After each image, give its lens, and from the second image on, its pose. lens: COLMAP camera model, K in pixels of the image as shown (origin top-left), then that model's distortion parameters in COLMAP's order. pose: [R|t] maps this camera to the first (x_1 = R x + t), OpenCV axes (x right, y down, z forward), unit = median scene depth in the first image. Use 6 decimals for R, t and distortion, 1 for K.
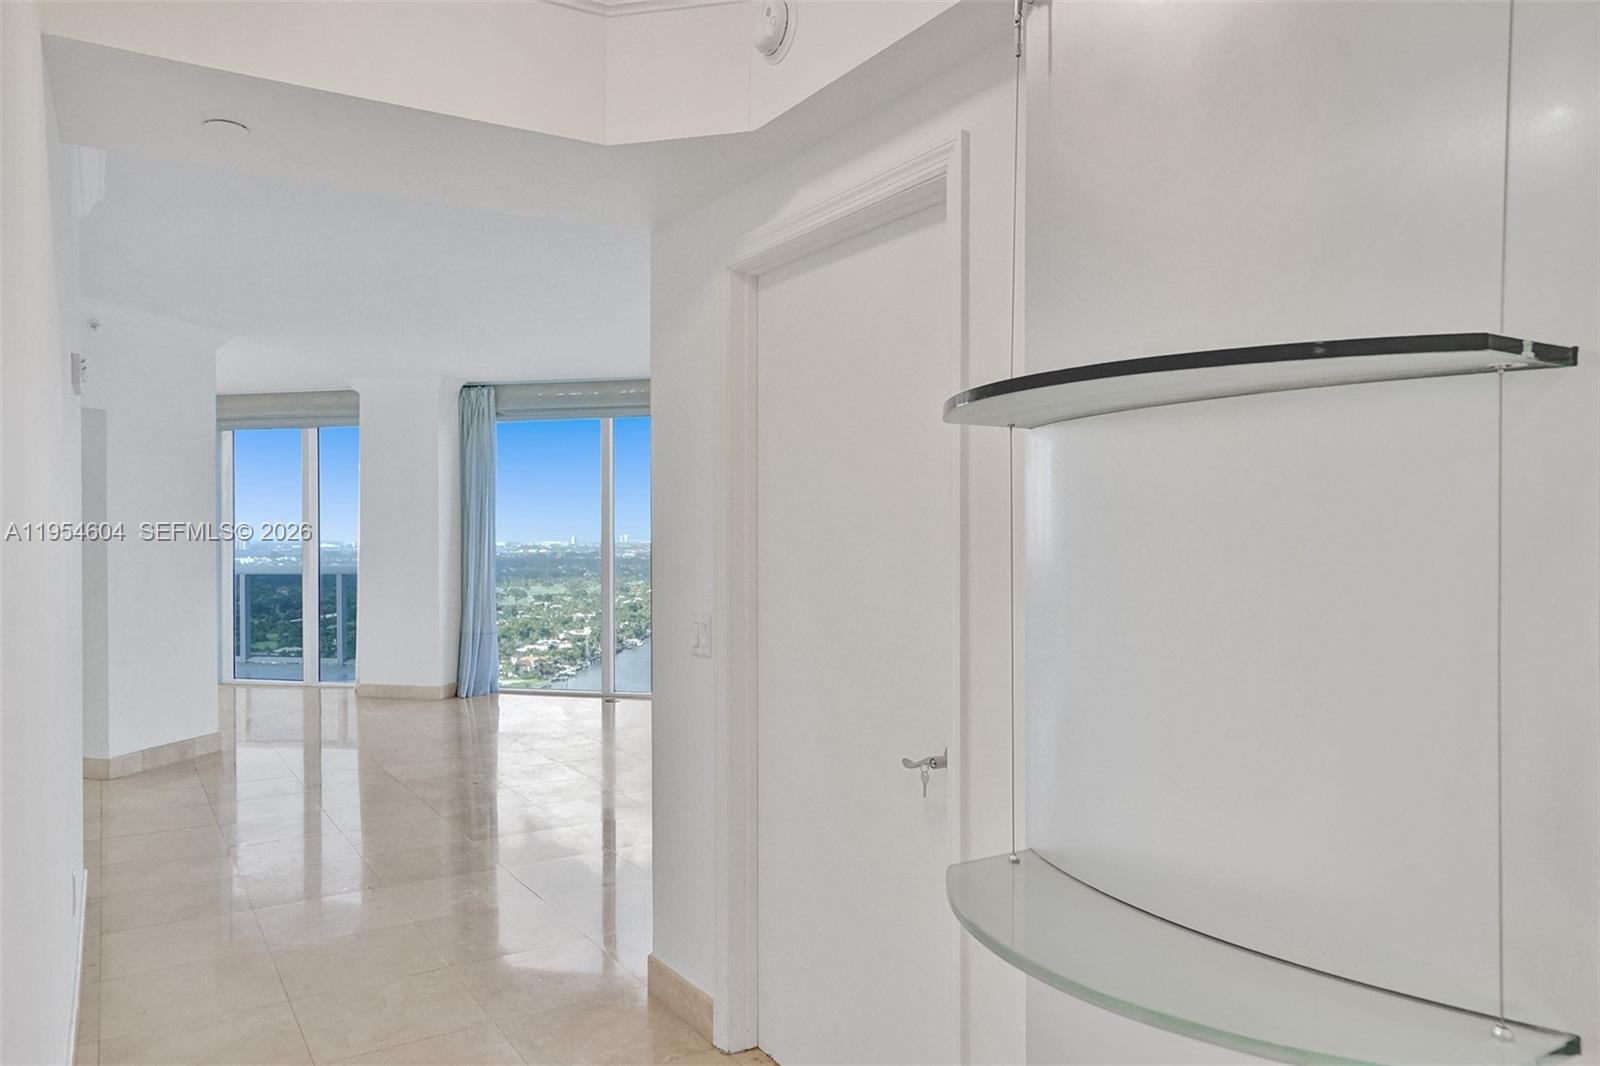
lens RADIAL K [[1033.8, 0, 802.5], [0, 1033.8, 529.2], [0, 0, 1]] dist [-0.042624, -0.001231]
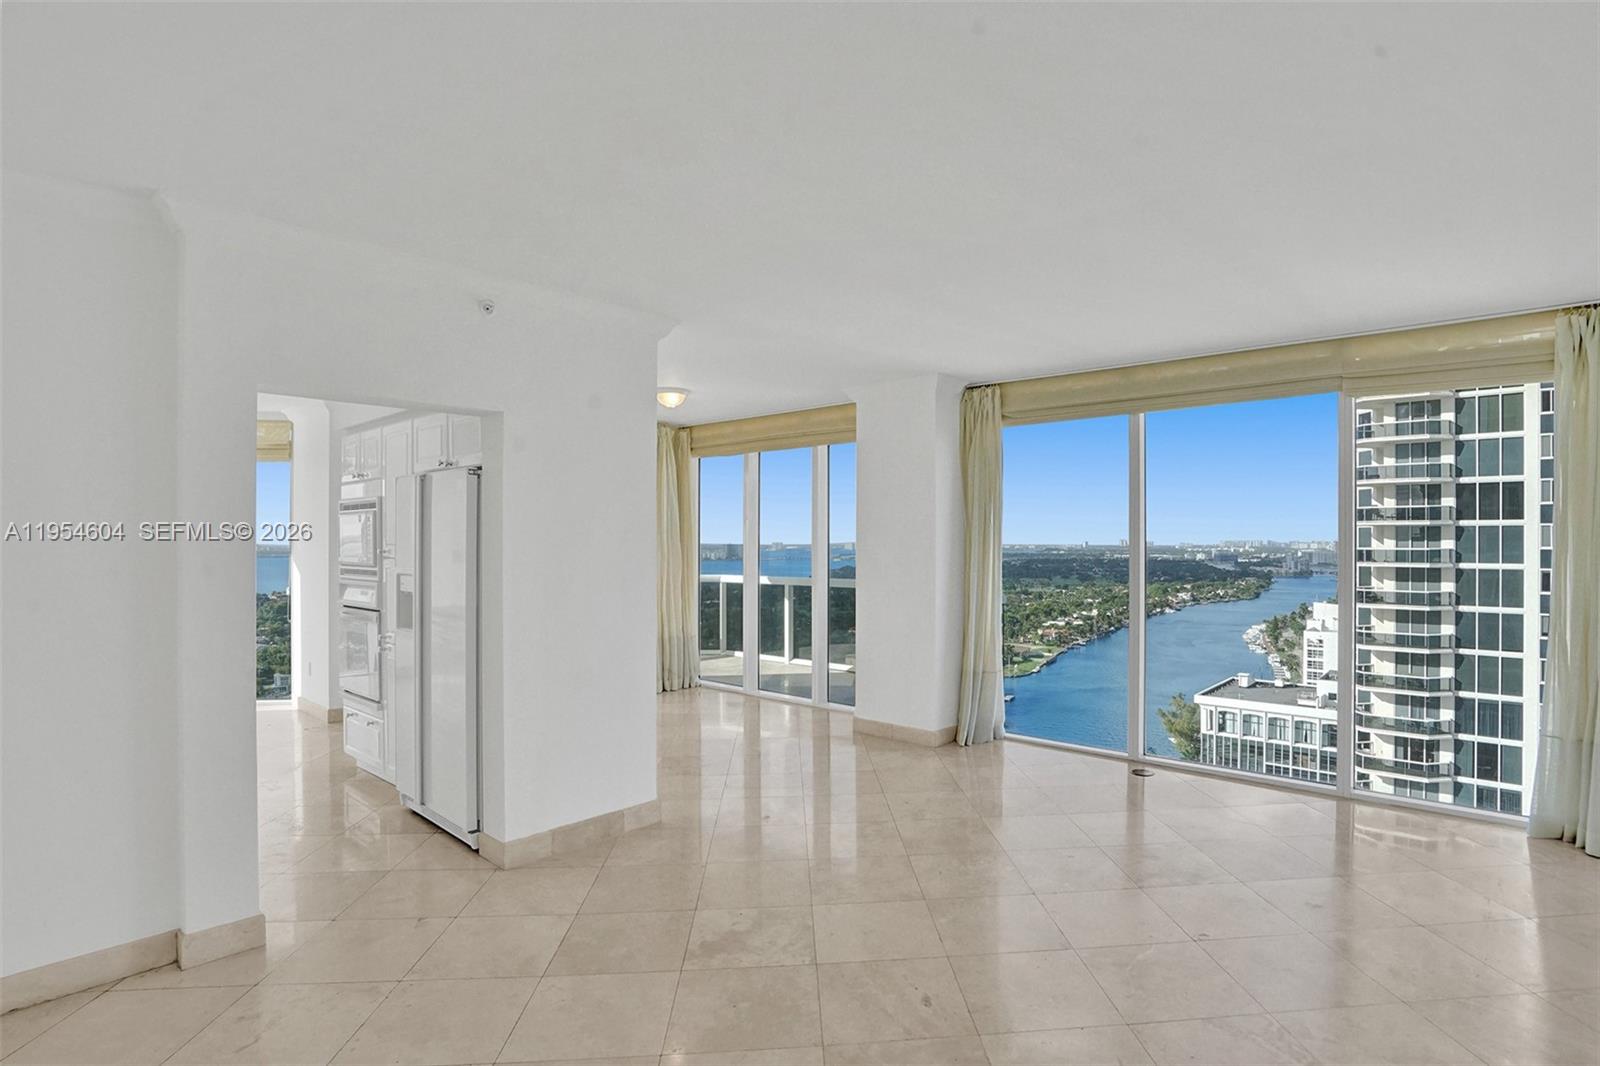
lens RADIAL K [[767.0, 0, 859.8], [0, 767.0, 542.3], [0, 0, 1]] dist [-0.032847, 0.000704]
pose [[0.875280, 0.004966, -0.483591, -0.093842], [-0.000986, 0.999964, 0.008484, -0.012448], [0.483615, -0.006949, 0.875253, 0.392254]]
